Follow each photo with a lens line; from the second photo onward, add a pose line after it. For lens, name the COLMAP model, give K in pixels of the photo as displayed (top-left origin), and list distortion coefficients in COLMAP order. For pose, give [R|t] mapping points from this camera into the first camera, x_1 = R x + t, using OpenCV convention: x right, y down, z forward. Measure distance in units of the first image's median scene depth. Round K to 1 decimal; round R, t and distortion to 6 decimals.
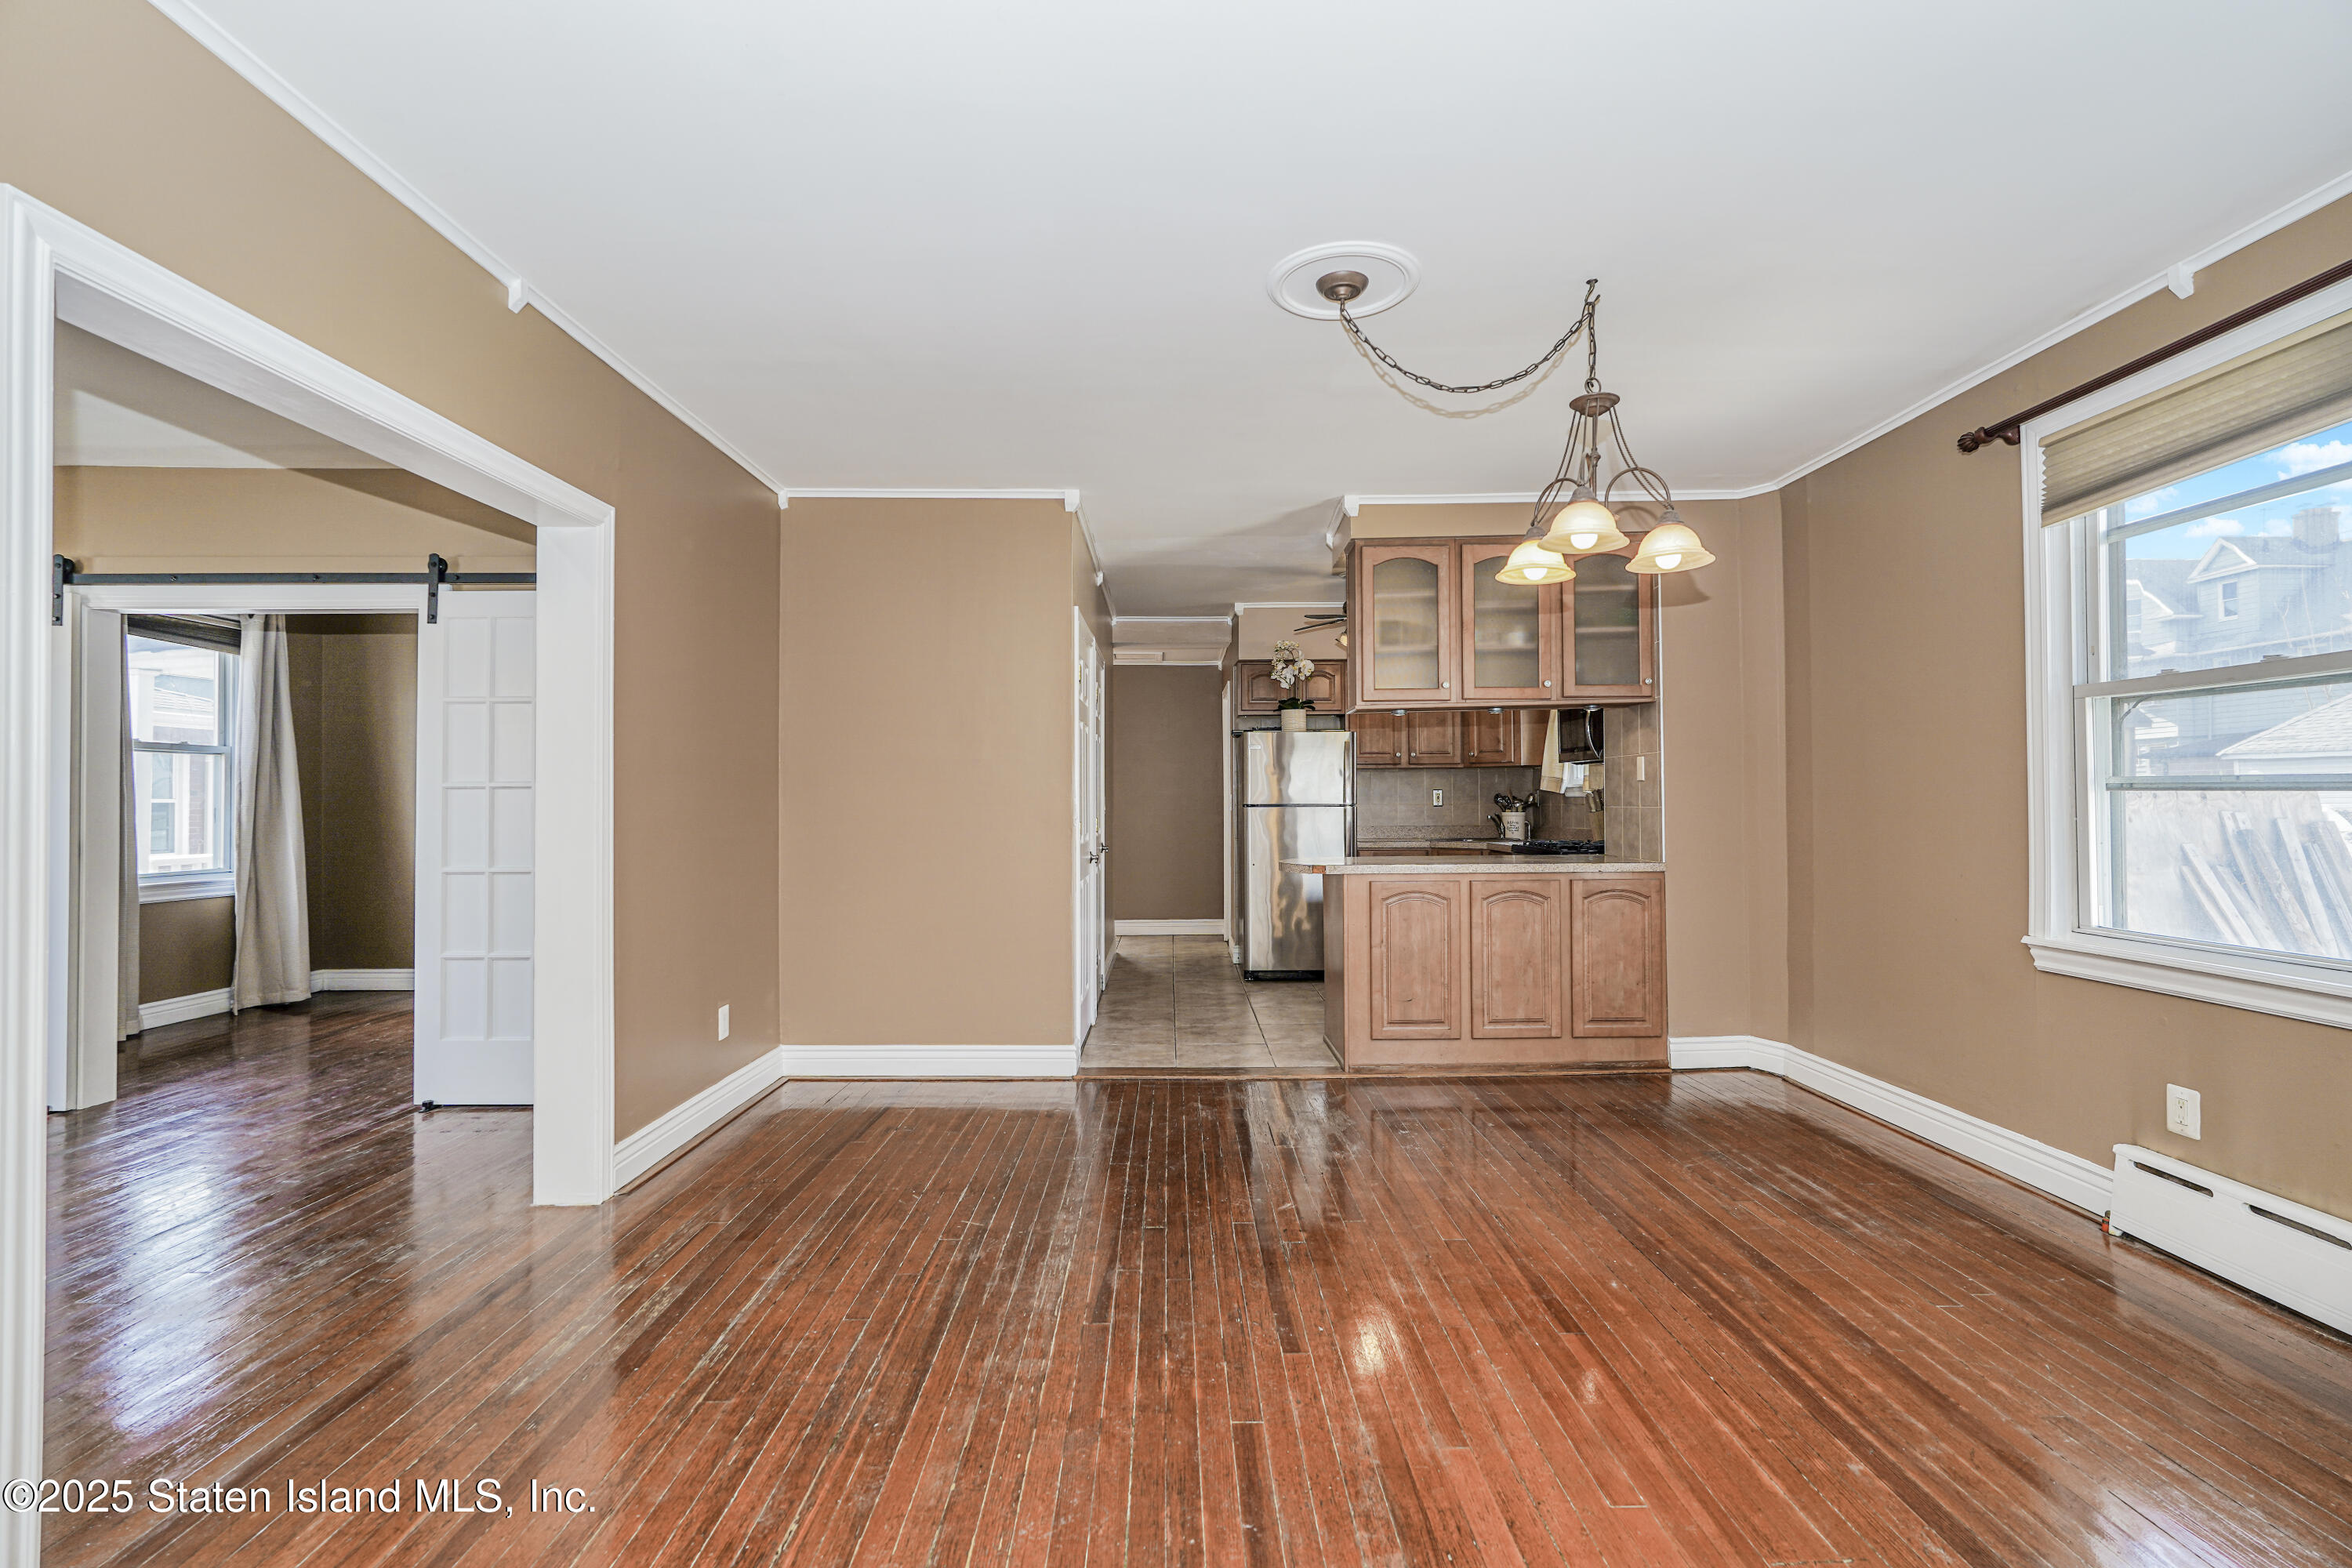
lens RADIAL K [[1037.8, 0, 1177.6], [0, 1037.8, 784.1], [0, 0, 1]] dist [-0.019070, 0.013159]
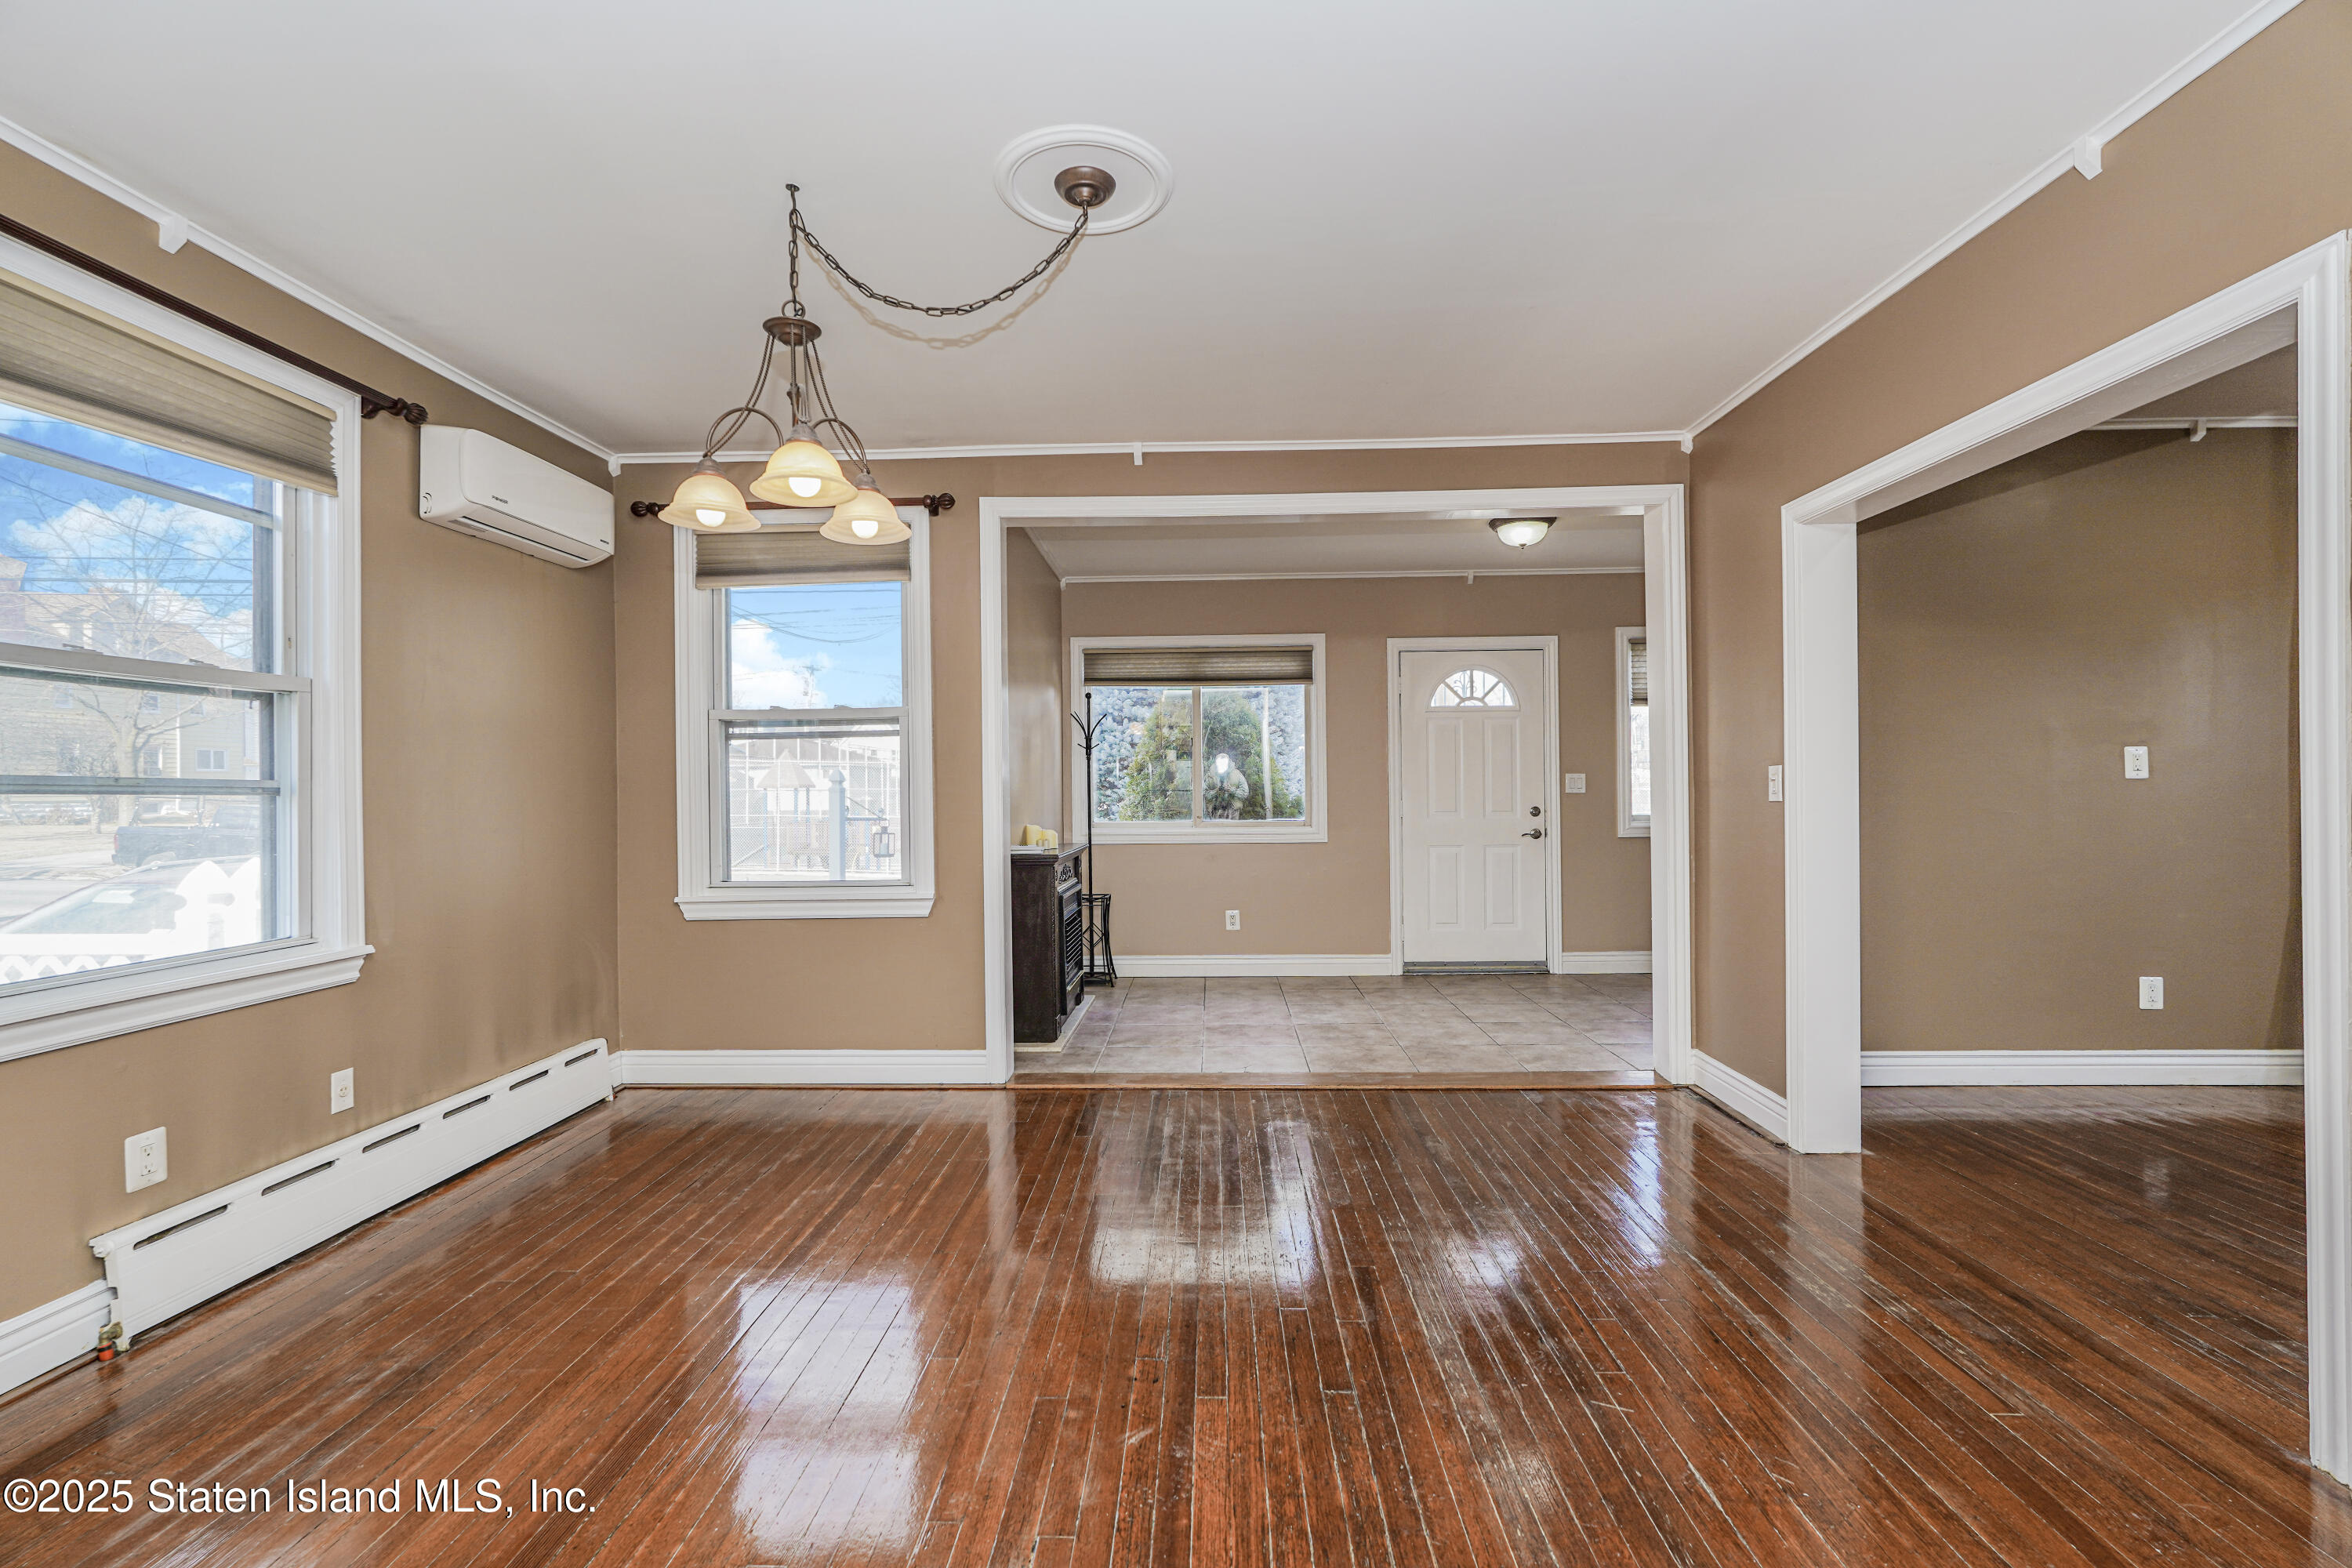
lens RADIAL K [[1037.8, 0, 1177.6], [0, 1037.8, 784.1], [0, 0, 1]] dist [-0.019070, 0.013159]
pose [[-0.999076, 0.016496, 0.039692, 0.049623], [0.015635, 0.999638, -0.021892, 0.026744], [-0.040038, -0.021251, -0.998972, 1.602873]]
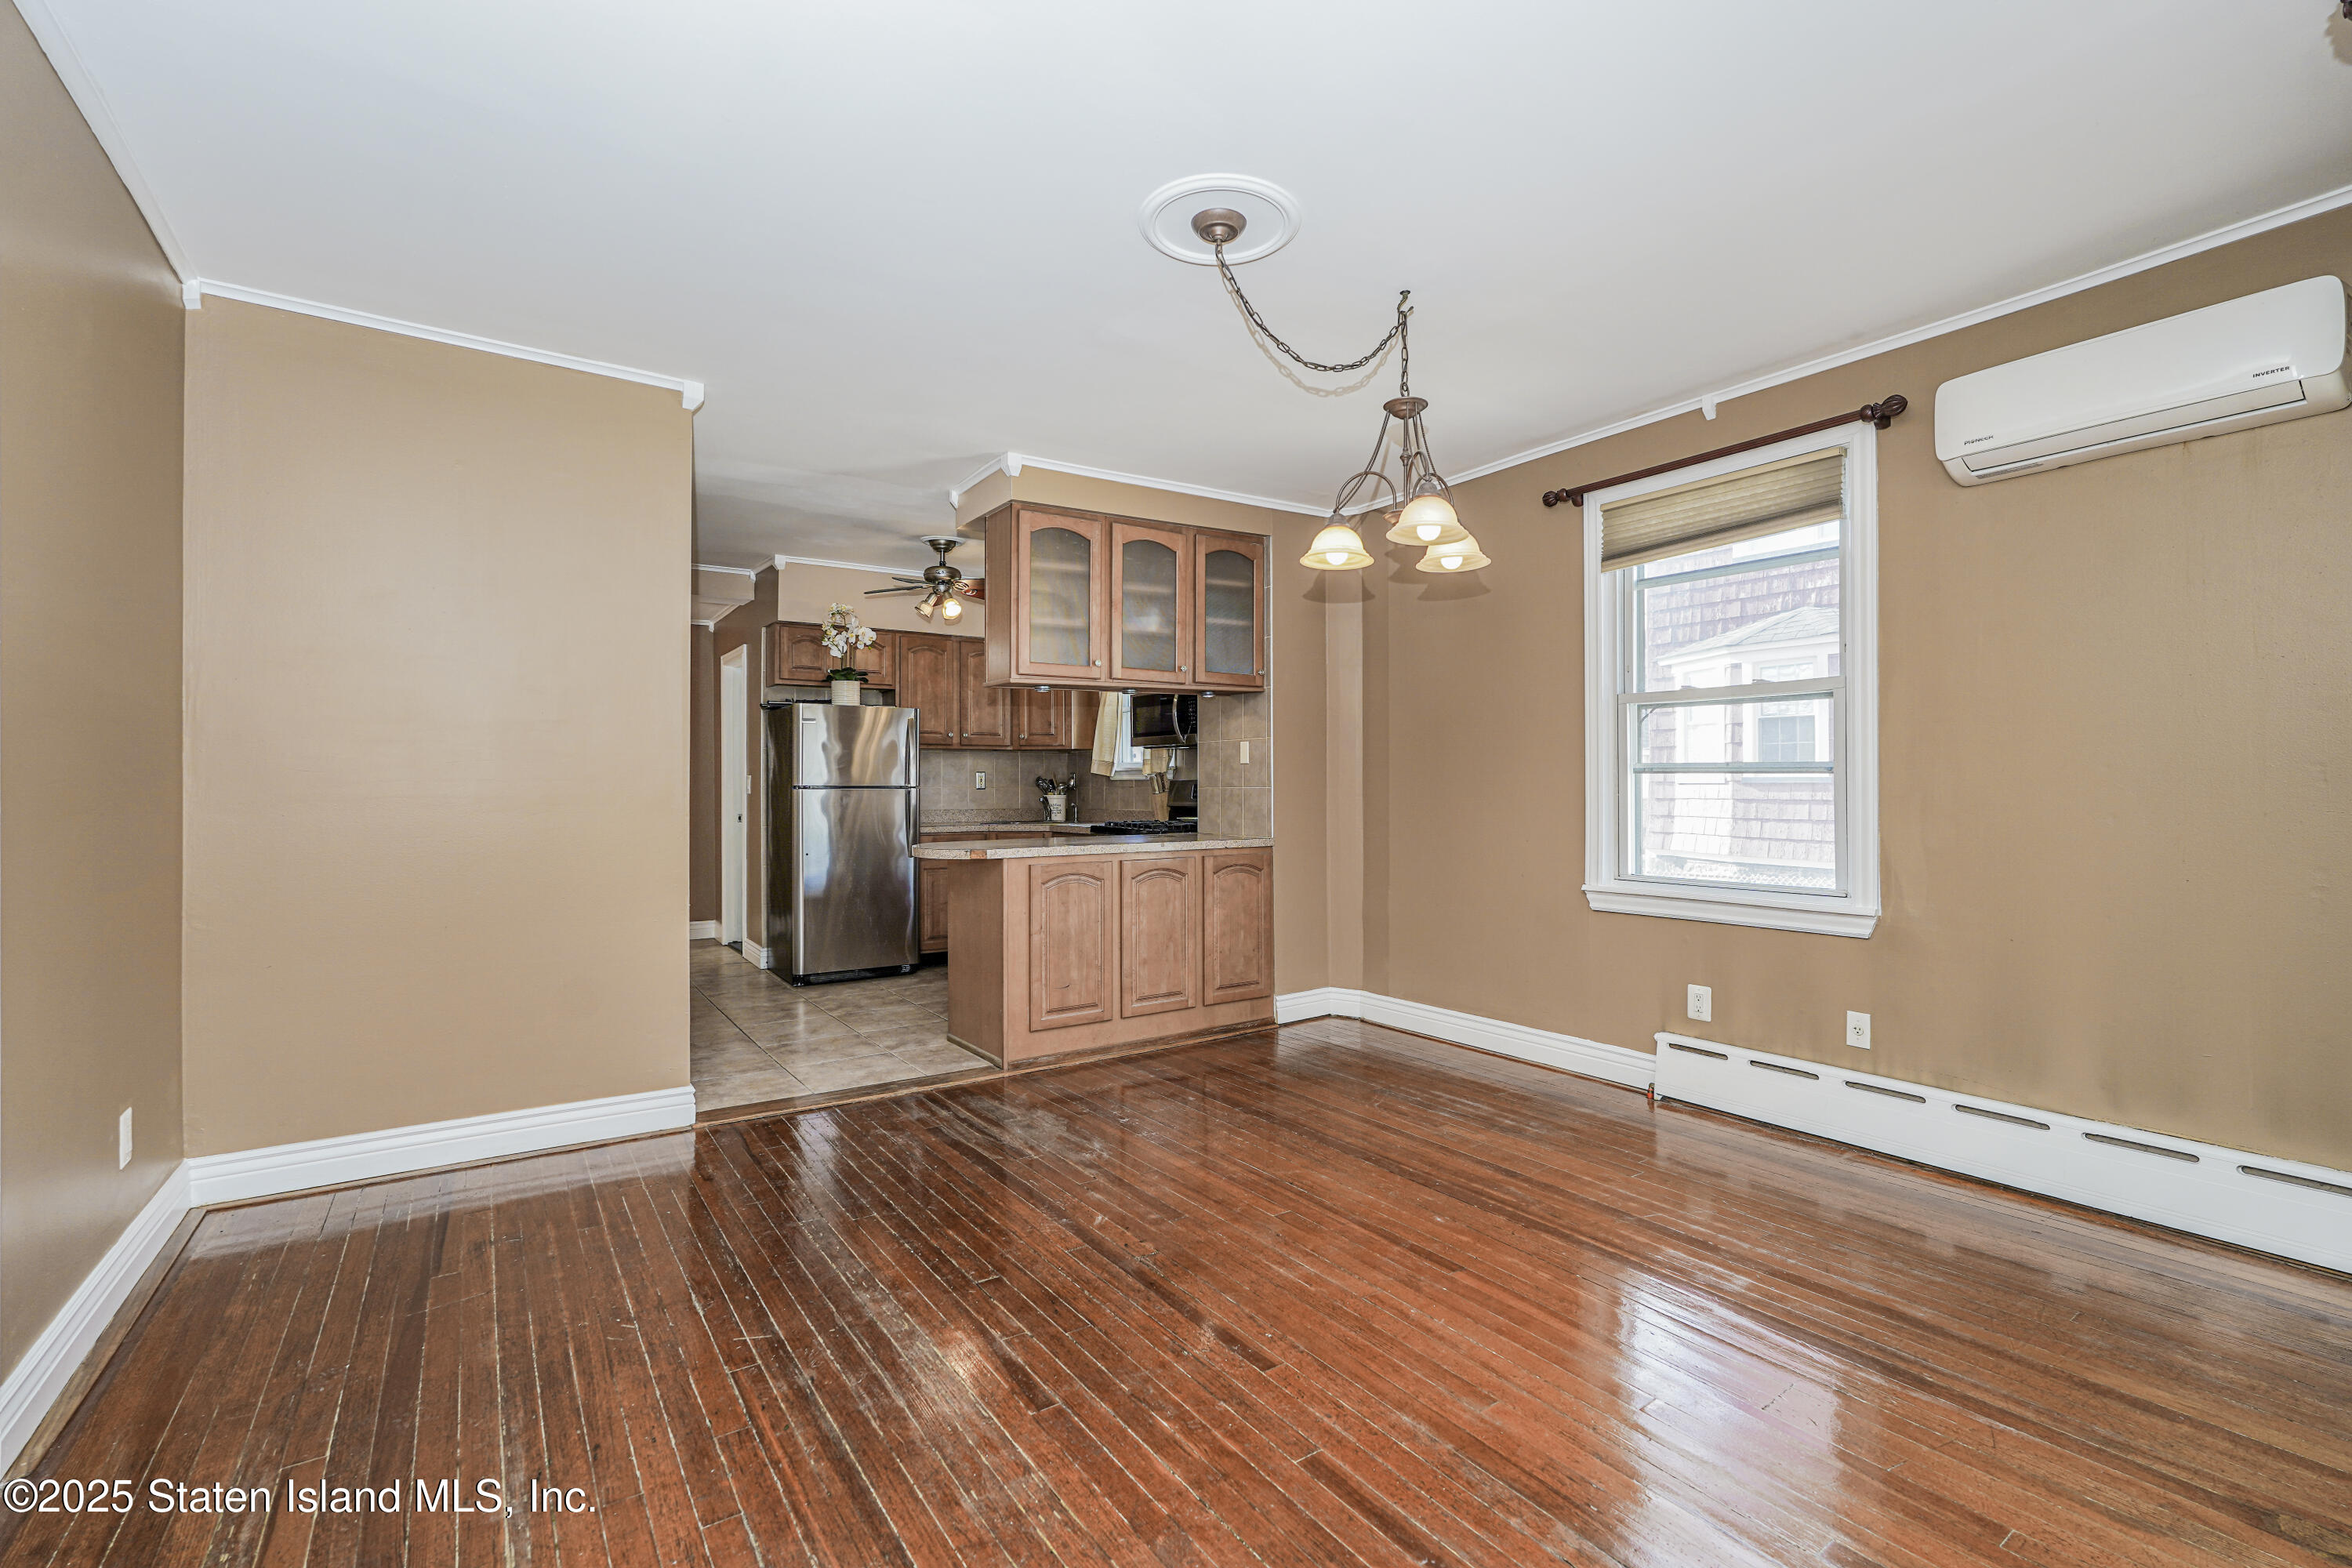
lens RADIAL K [[1037.8, 0, 1177.6], [0, 1037.8, 784.1], [0, 0, 1]] dist [-0.019070, 0.013159]
pose [[0.829224, 0.005361, 0.558891, -0.342545], [-0.011929, 0.999896, 0.008108, 0.015492], [-0.558789, -0.013390, 0.829202, 0.206565]]
